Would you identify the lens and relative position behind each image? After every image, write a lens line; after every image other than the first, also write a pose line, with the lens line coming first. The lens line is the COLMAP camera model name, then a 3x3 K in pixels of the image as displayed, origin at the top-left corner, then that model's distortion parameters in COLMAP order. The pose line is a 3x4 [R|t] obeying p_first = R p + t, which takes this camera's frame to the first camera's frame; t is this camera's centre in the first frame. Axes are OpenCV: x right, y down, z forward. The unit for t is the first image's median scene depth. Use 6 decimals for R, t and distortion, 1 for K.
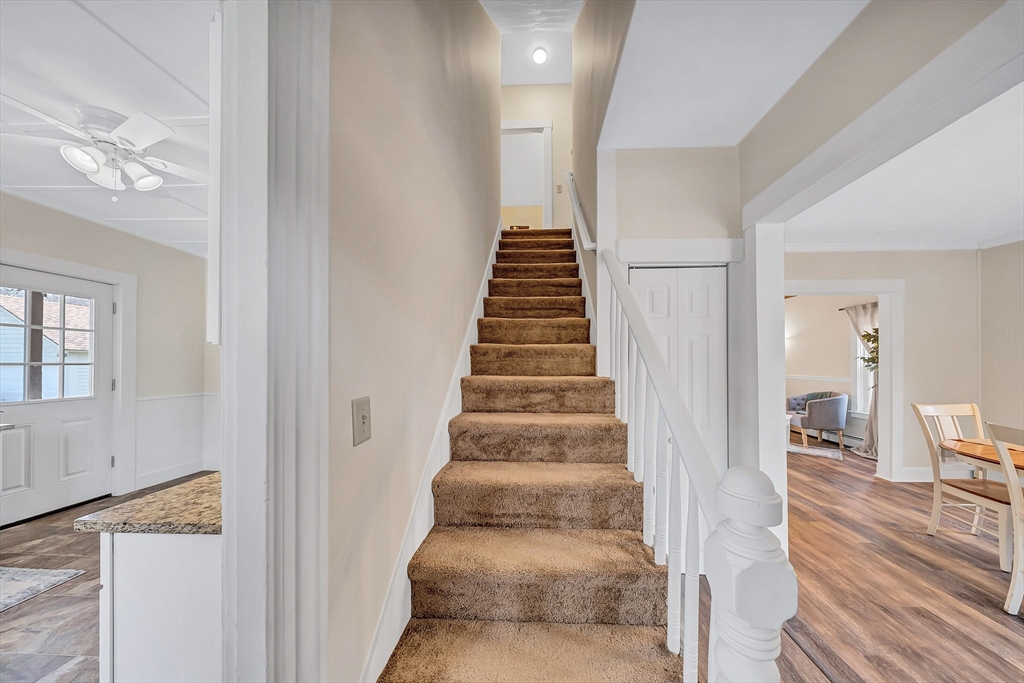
lens RADIAL K [[310.7, 0, 531.7], [0, 310.7, 360.7], [0, 0, 1]] dist [-0.009091, 0.000007]
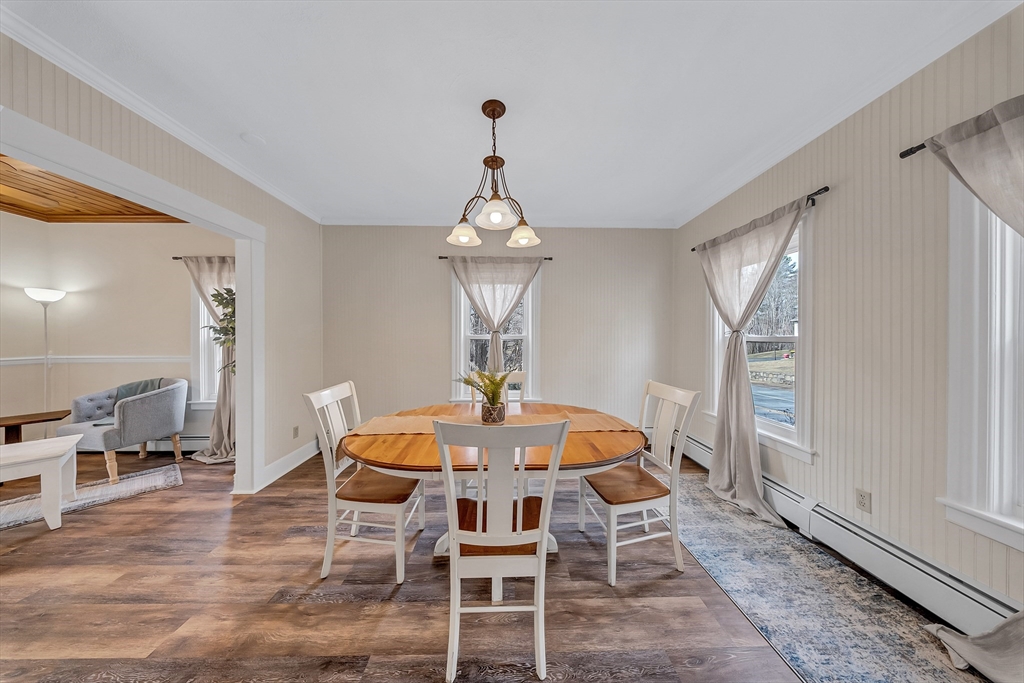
lens RADIAL K [[307.5, 0, 505.5], [0, 307.5, 339.7], [0, 0, 1]] dist [0.000302, -0.000041]
pose [[-0.049458, -0.009529, 0.998731, 0.313885], [-0.004233, 0.999948, 0.009331, 0.008082], [-0.998767, -0.003766, -0.049496, 0.333630]]
